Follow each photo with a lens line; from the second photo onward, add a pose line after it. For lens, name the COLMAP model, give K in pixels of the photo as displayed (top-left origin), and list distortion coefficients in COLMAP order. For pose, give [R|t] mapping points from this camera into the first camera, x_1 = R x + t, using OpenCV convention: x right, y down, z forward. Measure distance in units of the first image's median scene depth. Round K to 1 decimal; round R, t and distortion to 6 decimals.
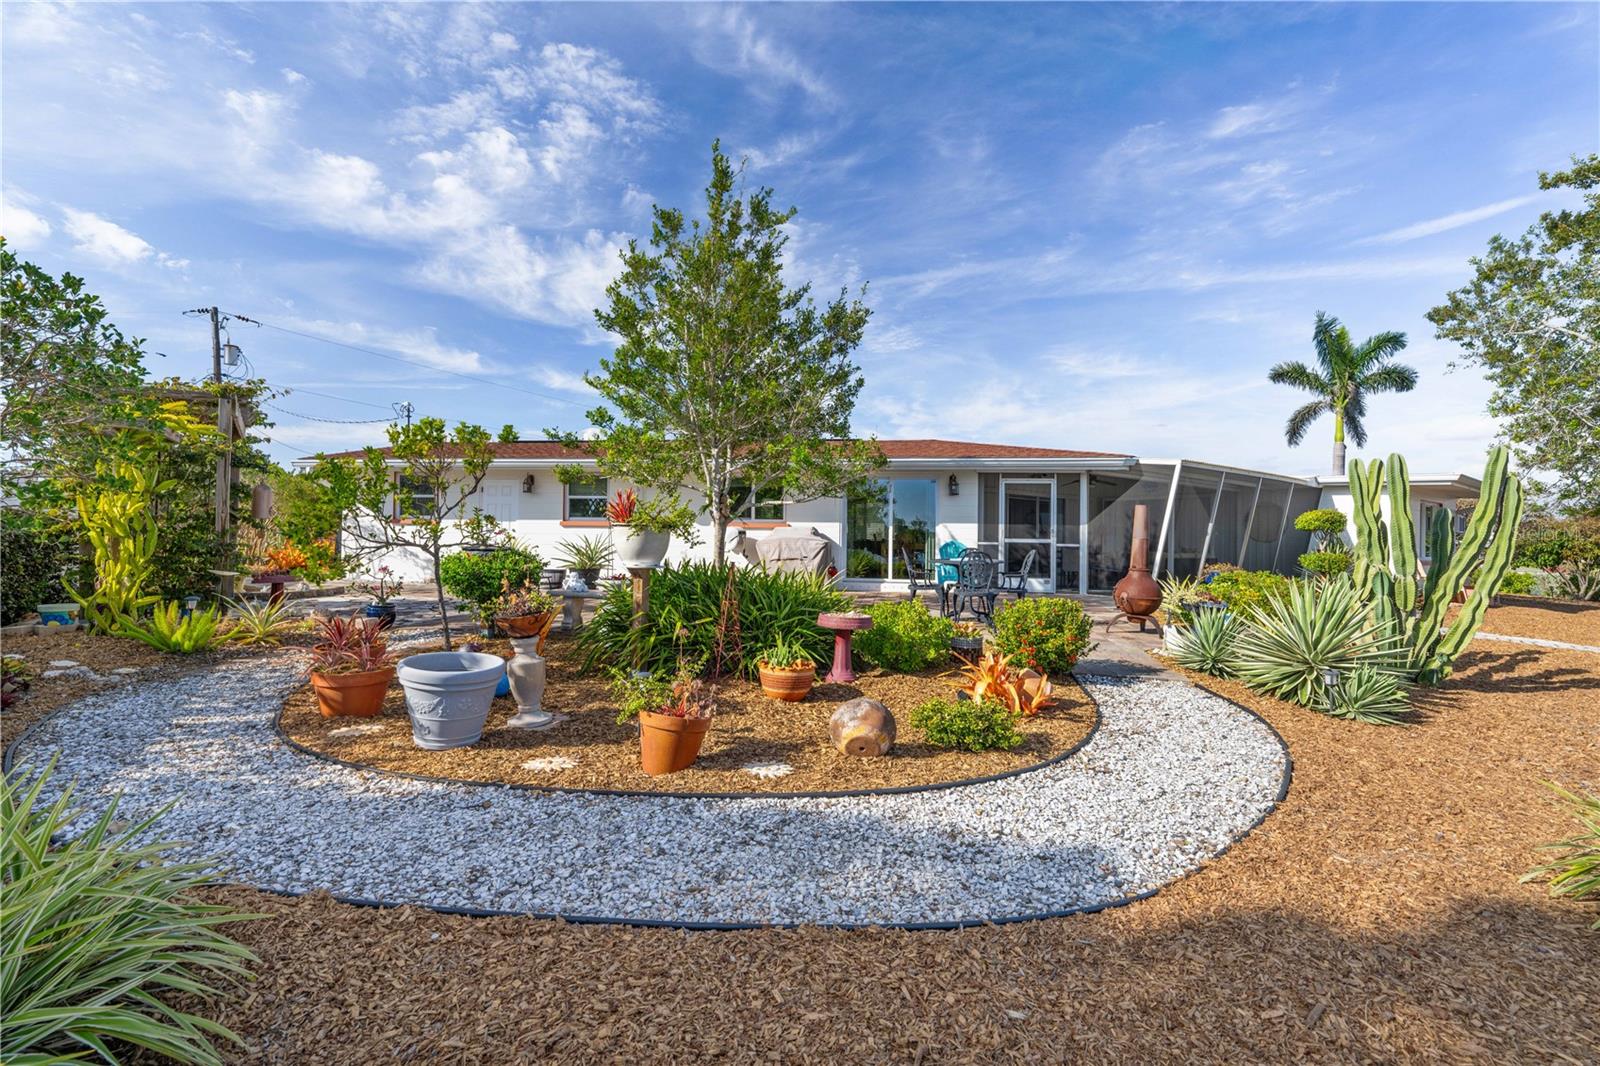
lens RADIAL K [[712.9, 0, 783.7], [0, 712.9, 532.4], [0, 0, 1]] dist [-0.003113, 0.000793]
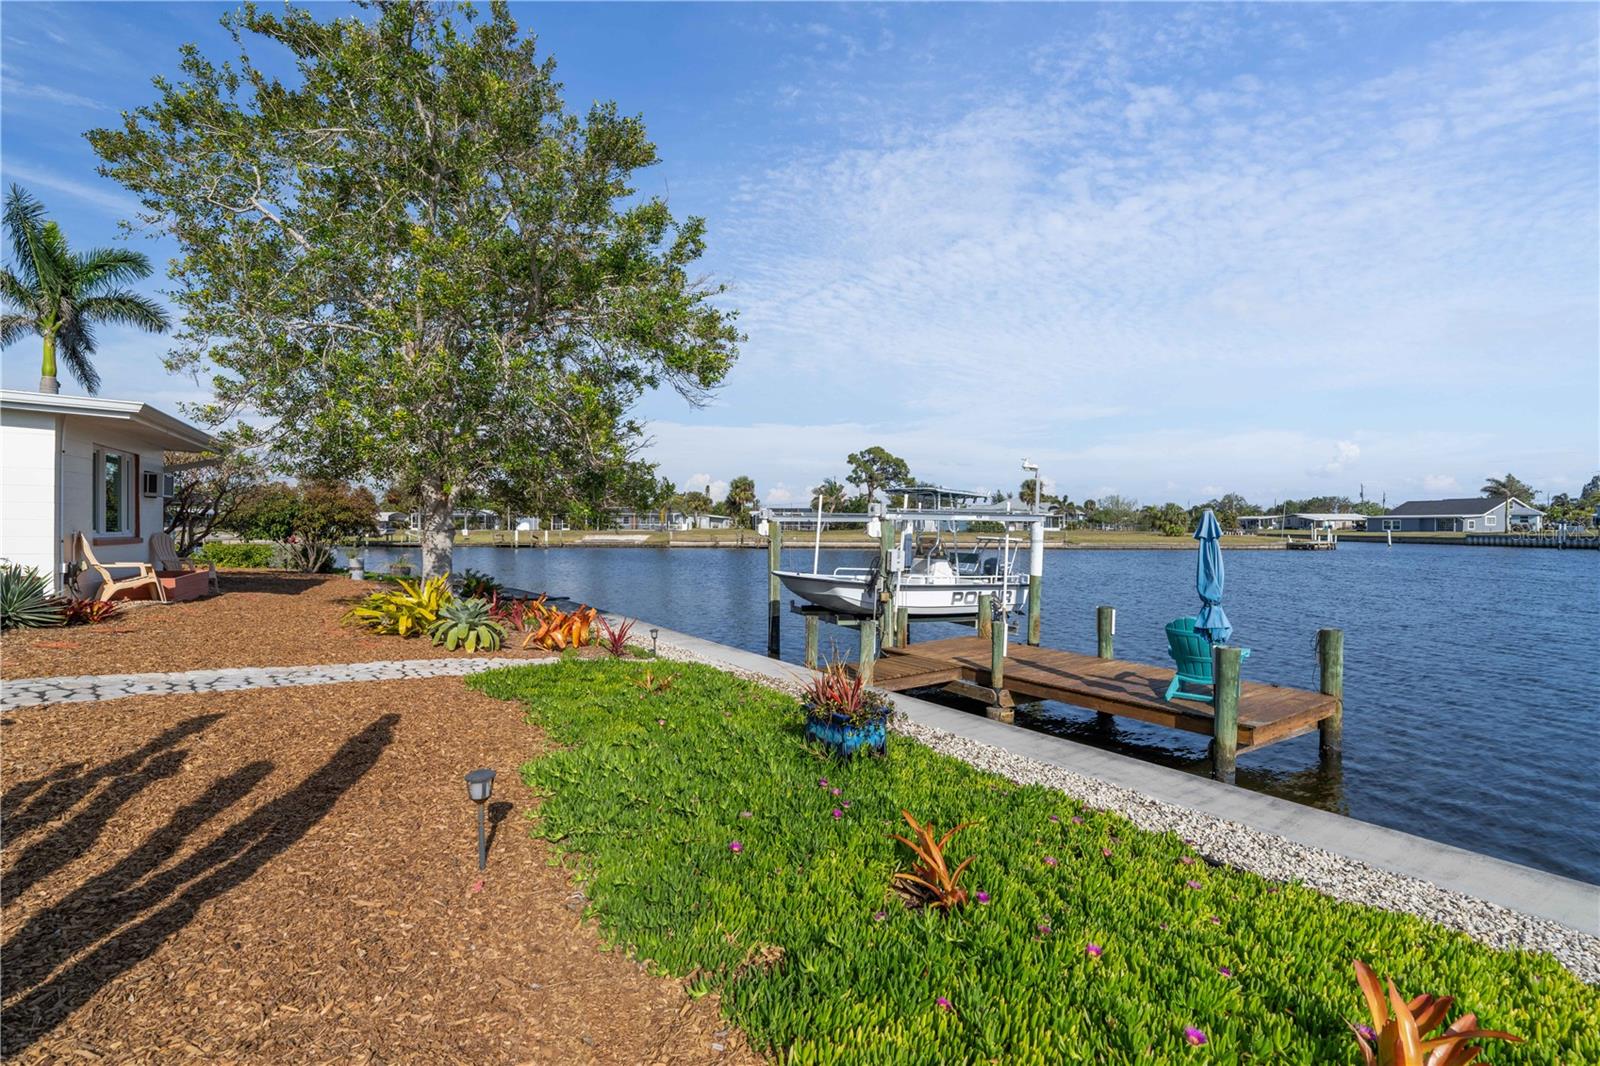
lens RADIAL K [[712.9, 0, 813.0], [0, 712.9, 542.1], [0, 0, 1]] dist [-0.003113, 0.000793]
pose [[0.123772, -0.037556, 0.991600, 0.261578], [-0.017939, 0.999036, 0.040077, 0.004431], [-0.992149, -0.022748, 0.122979, 0.216668]]
